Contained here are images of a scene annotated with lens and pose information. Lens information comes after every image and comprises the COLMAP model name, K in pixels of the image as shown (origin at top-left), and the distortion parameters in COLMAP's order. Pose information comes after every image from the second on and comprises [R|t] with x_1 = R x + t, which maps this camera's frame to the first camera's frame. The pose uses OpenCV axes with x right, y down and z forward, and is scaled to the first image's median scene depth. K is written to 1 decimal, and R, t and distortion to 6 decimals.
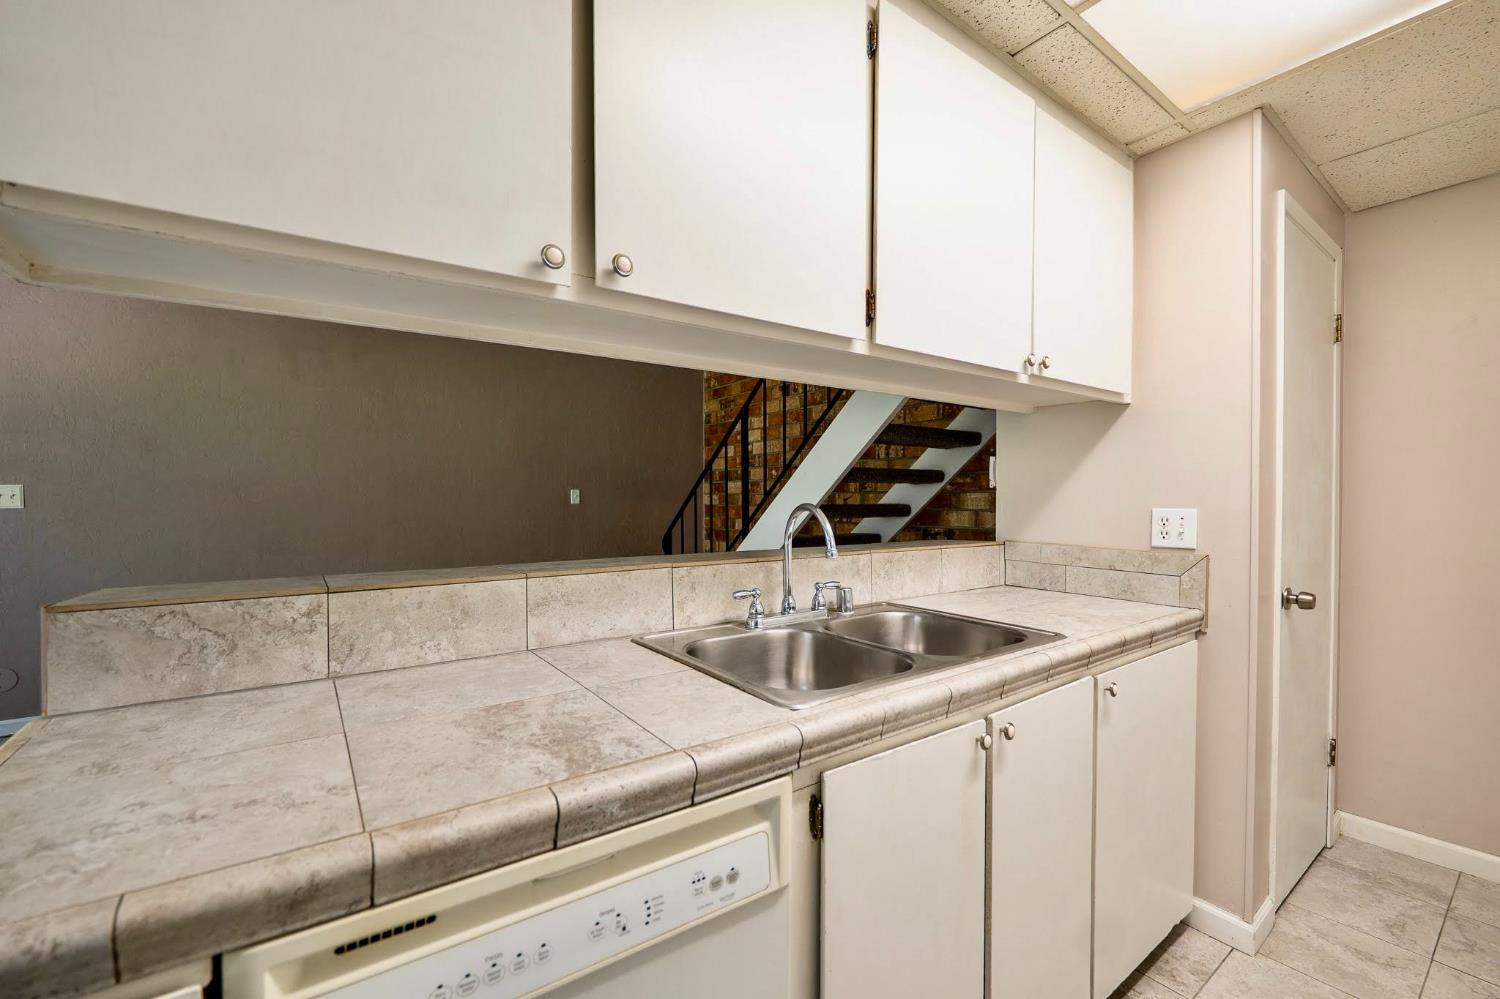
lens RADIAL K [[622.6, 0, 743.0], [0, 622.6, 504.2], [0, 0, 1]] dist [-0.009937, 0.000569]
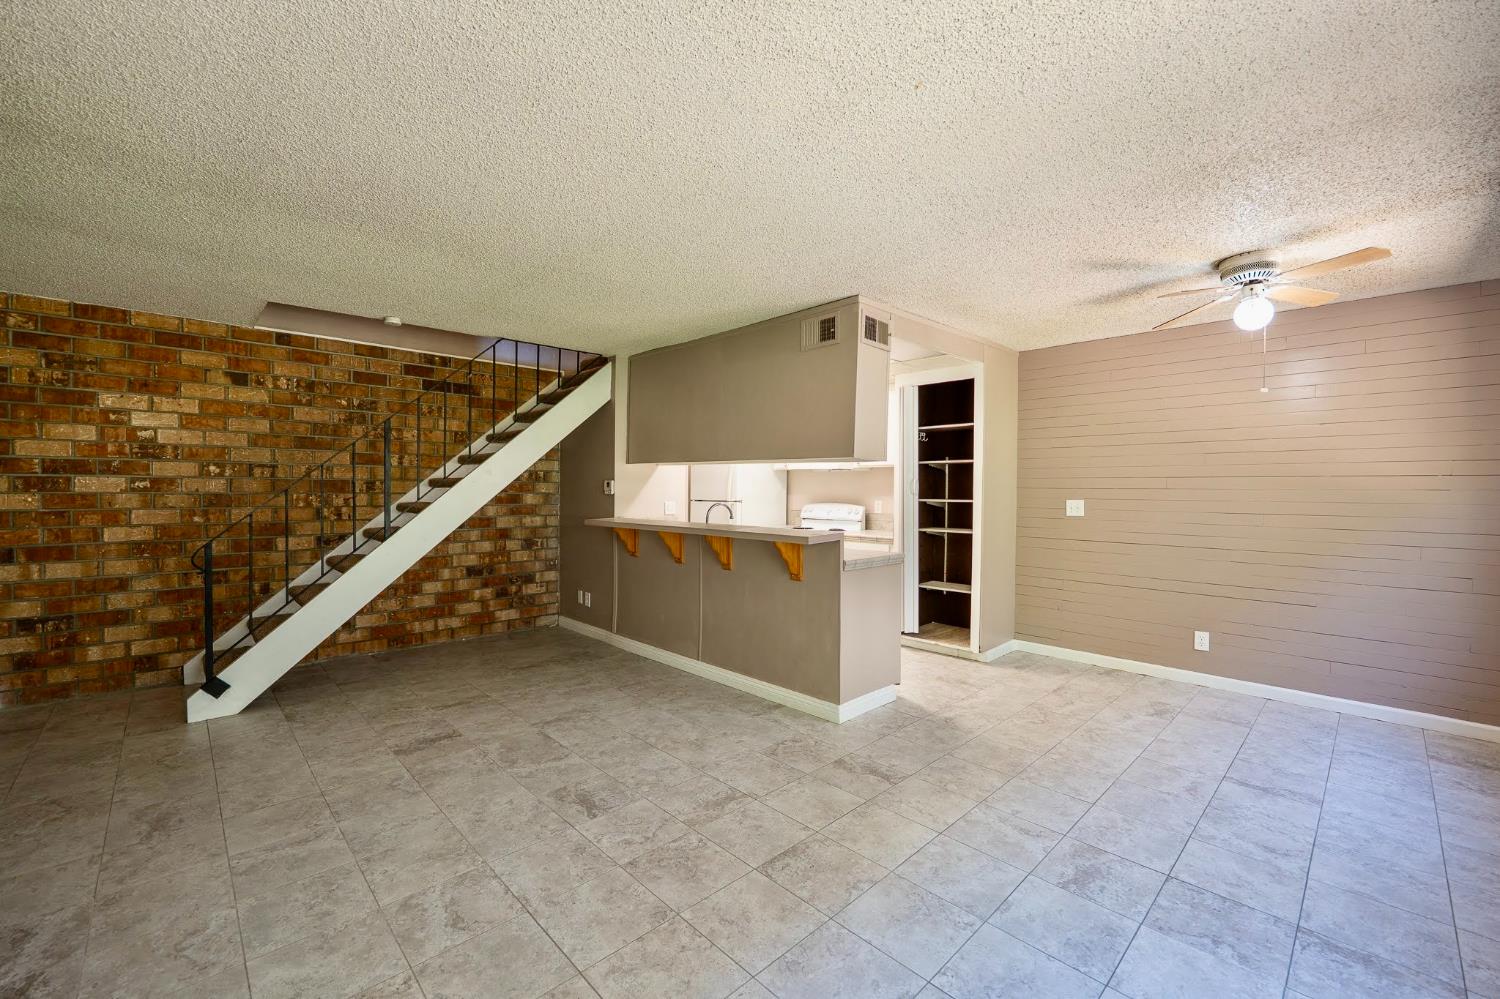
lens RADIAL K [[612.6, 0, 744.6], [0, 612.6, 500.5], [0, 0, 1]] dist [-0.010363, 0.000012]
pose [[-0.131772, -0.018865, 0.991101, -2.343967], [0.003152, 0.999806, 0.019450, -0.056757], [-0.991275, 0.005687, -0.131687, 1.019242]]
